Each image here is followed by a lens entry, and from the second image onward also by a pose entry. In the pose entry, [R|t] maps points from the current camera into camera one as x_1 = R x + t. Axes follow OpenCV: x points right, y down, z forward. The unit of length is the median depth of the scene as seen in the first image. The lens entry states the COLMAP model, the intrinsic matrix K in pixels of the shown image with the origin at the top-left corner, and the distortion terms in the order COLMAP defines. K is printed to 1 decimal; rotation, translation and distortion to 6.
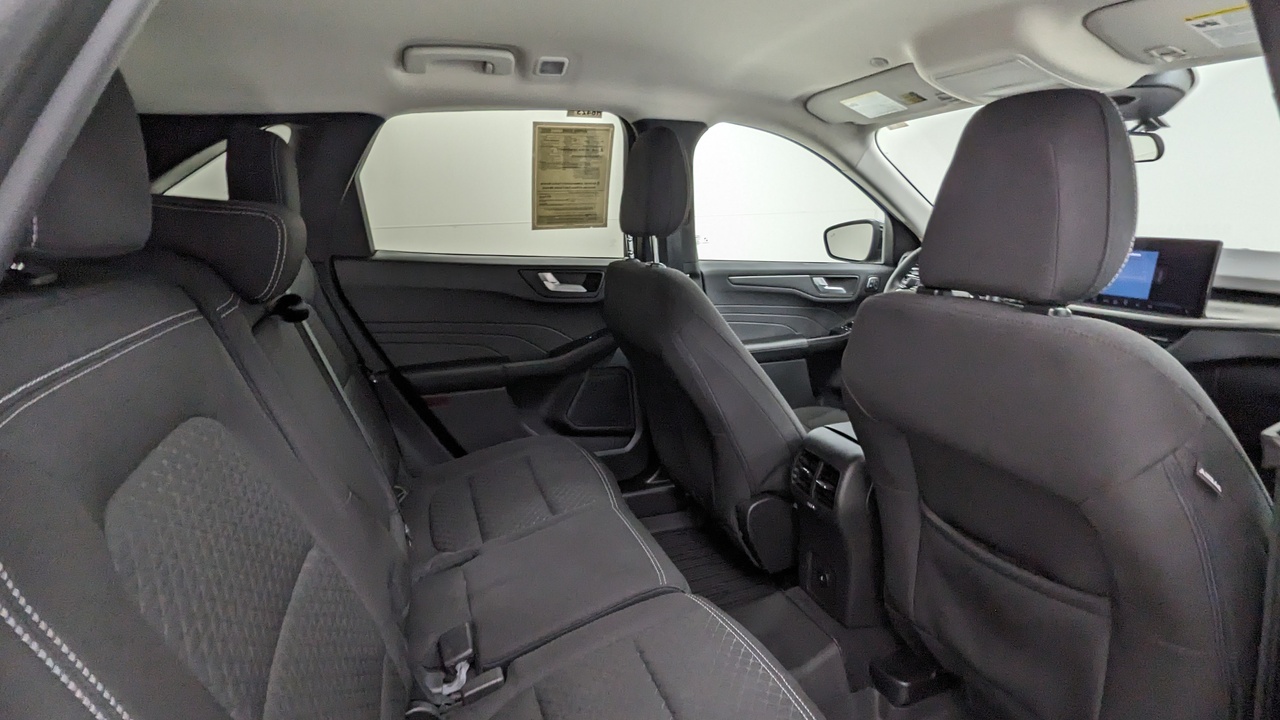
lens RADIAL K [[600.0, 0, 640.1], [0, 600.0, 358.3], [0, 0, 1]] dist [-0.003124, 0.000993]
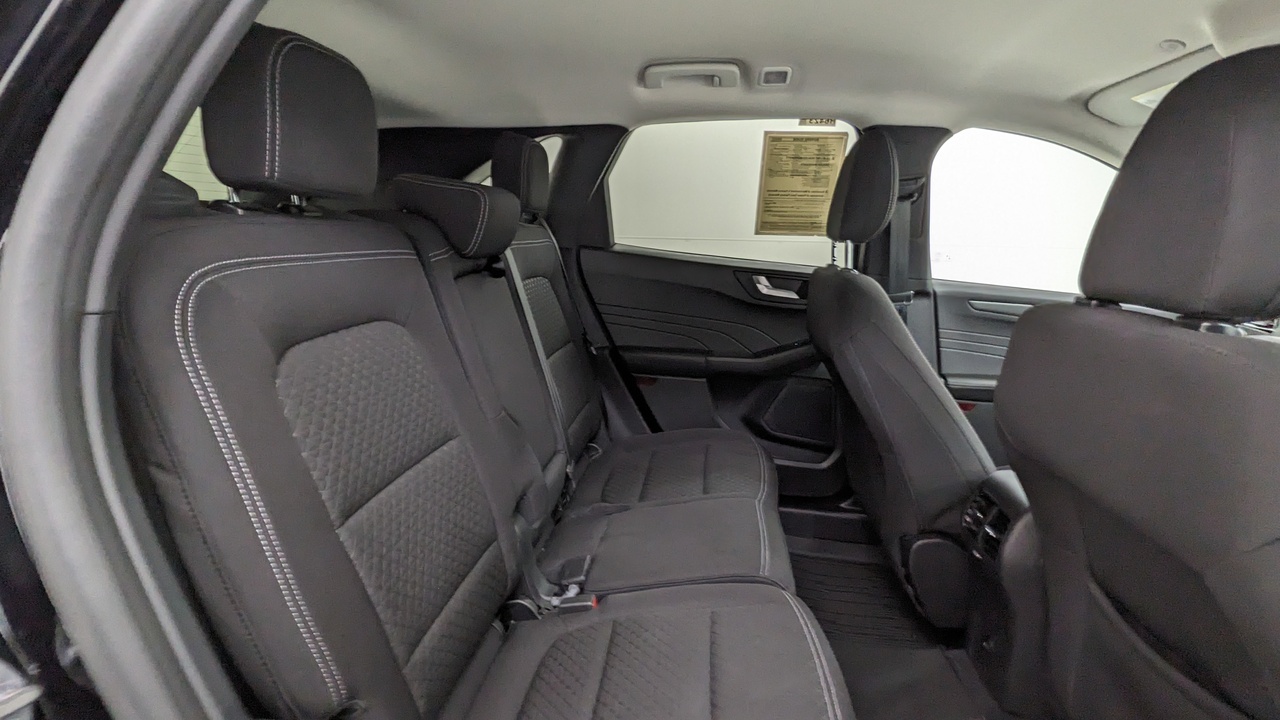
lens RADIAL K [[600.0, 0, 647.3], [0, 600.0, 356.7], [0, 0, 1]] dist [-0.003124, 0.000993]
pose [[0.889669, 0.140172, -0.434559, 0.172026], [-0.156740, 0.987637, -0.002320, 0.034602], [0.428862, 0.070177, 0.900640, -0.007239]]
